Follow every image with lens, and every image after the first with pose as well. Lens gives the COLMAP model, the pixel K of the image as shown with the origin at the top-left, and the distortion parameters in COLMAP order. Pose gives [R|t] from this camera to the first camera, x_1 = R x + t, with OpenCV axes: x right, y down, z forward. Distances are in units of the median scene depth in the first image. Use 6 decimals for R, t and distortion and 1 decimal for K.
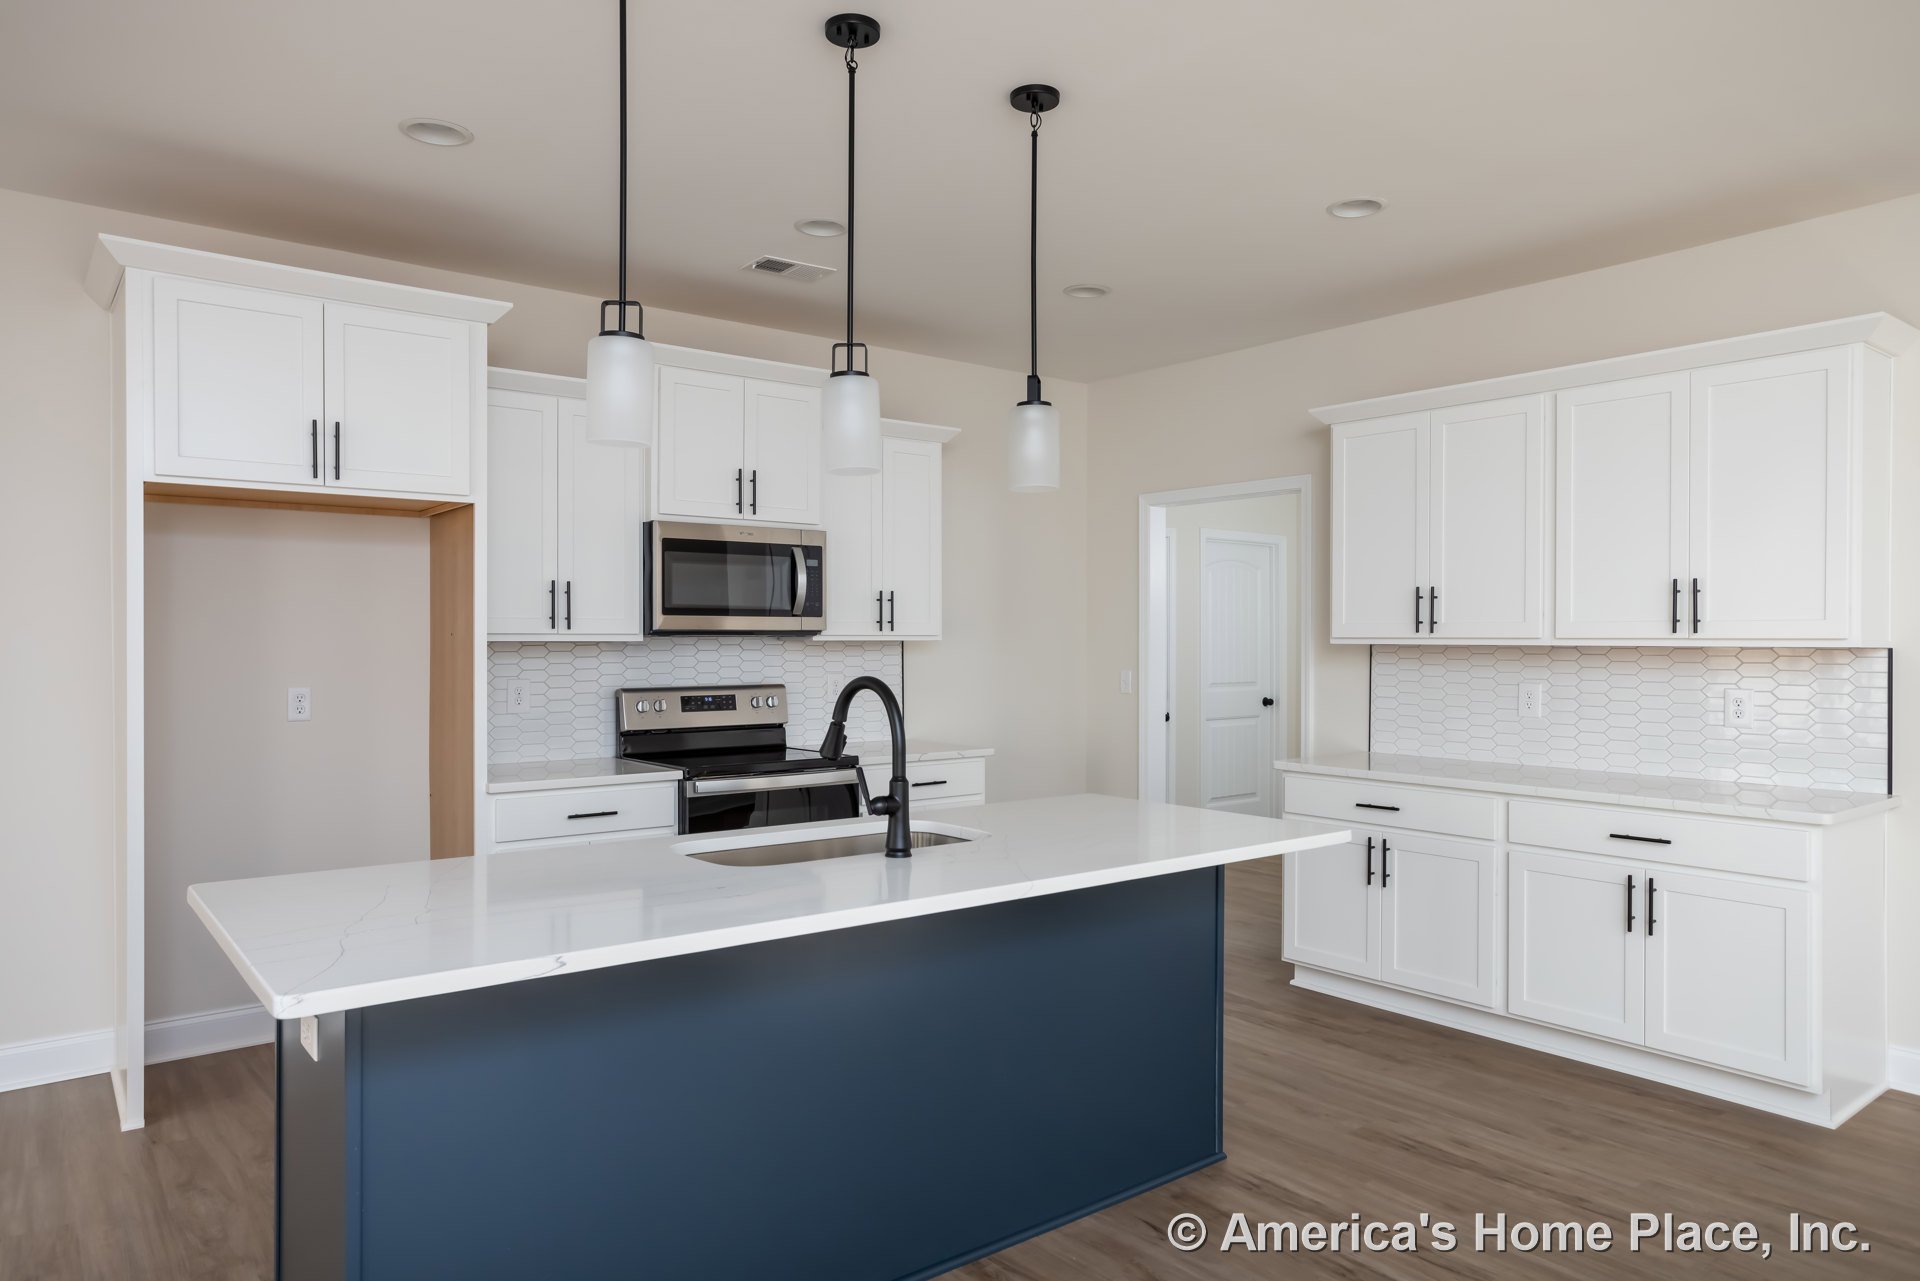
lens RADIAL K [[1217.5, 0, 959.3], [0, 1217.5, 641.3], [0, 0, 1]] dist [-0.001148, 0.000372]
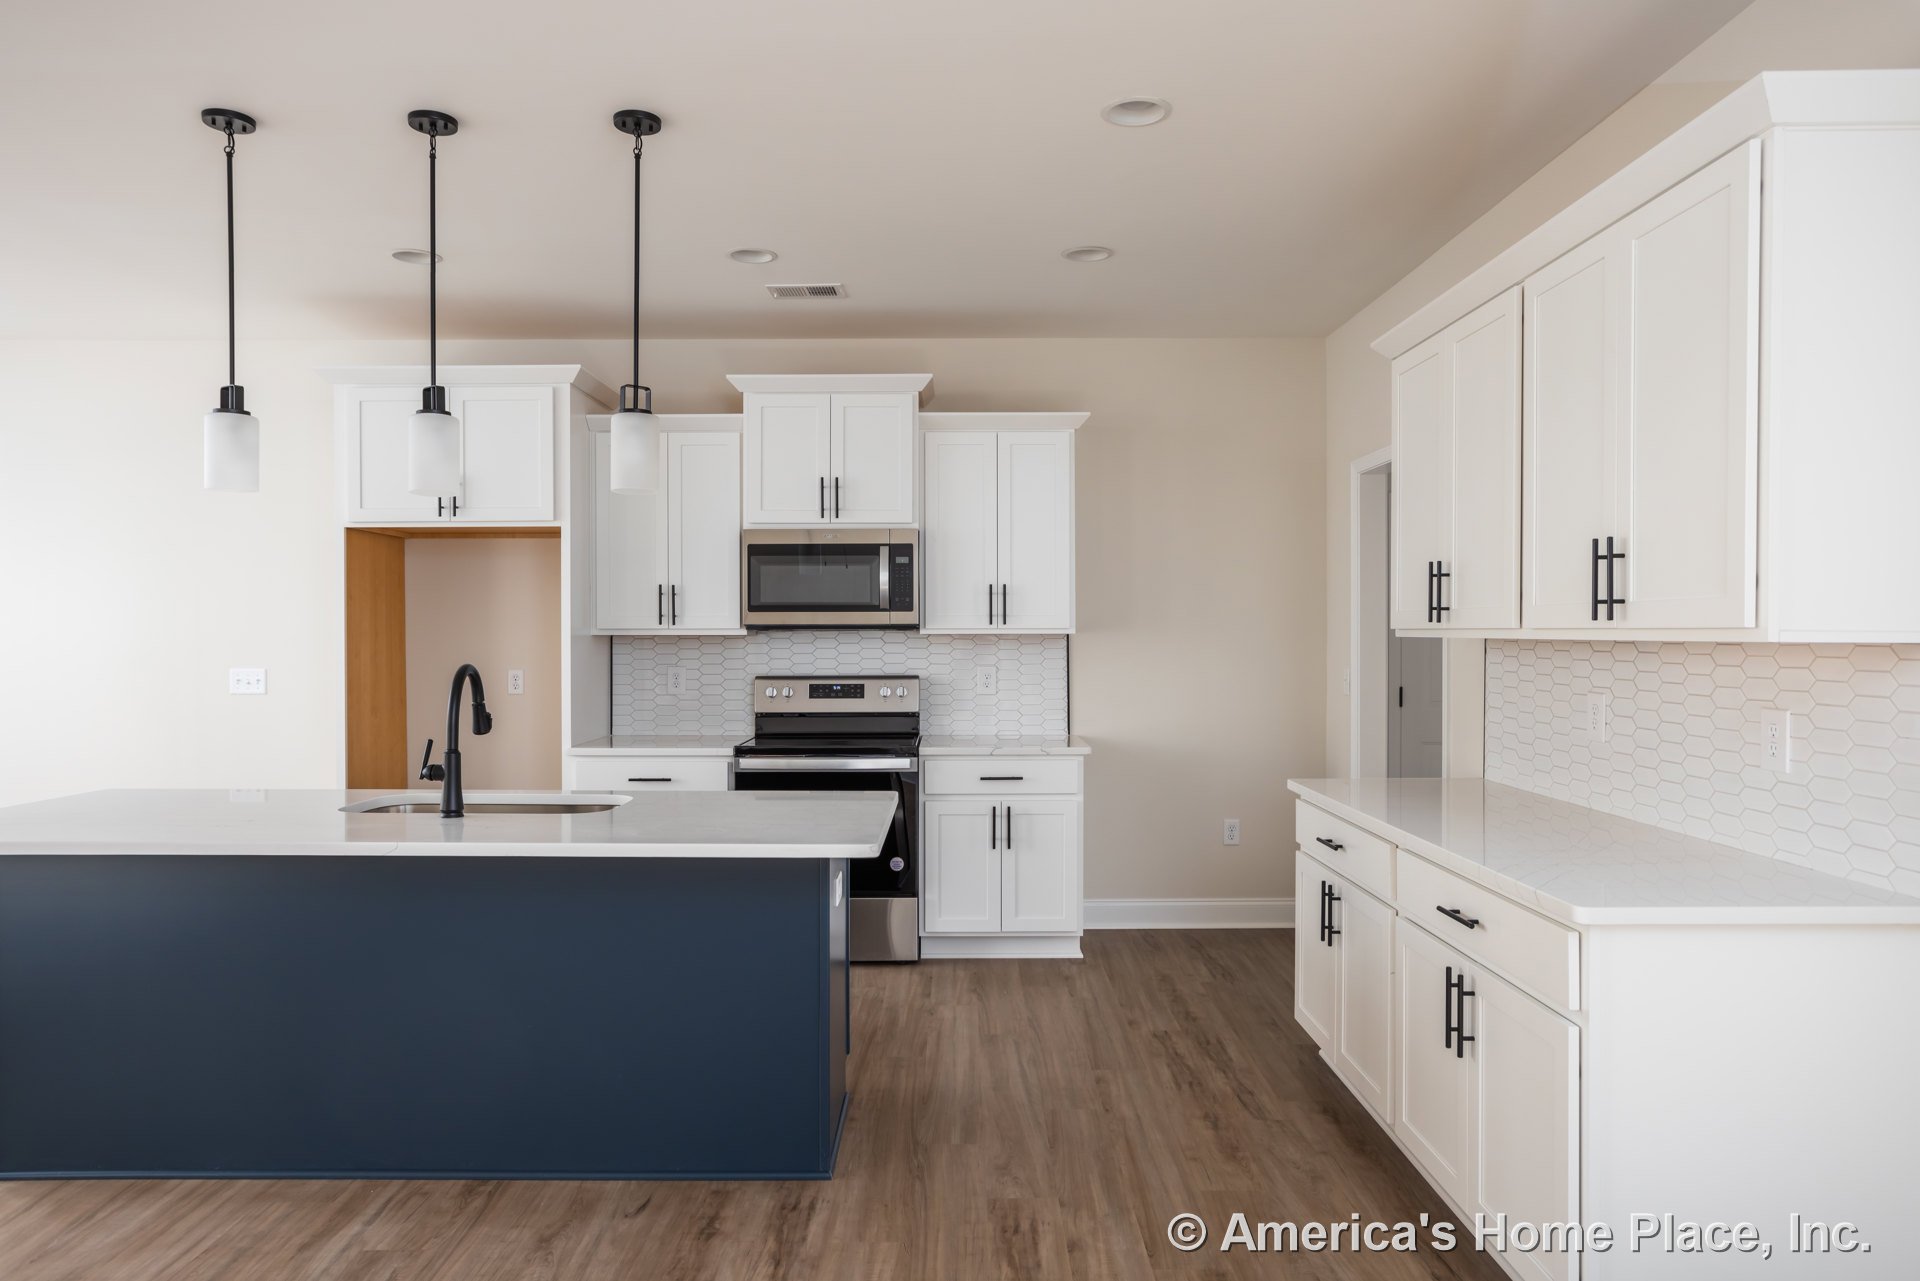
lens RADIAL K [[1217.5, 0, 957.8], [0, 1217.5, 641.1], [0, 0, 1]] dist [-0.001148, 0.000372]
pose [[0.782486, 0.000563, -0.622668, 0.601348], [0.001698, 0.999994, 0.003038, 0.002614], [0.622666, -0.003435, 0.782480, 0.220032]]
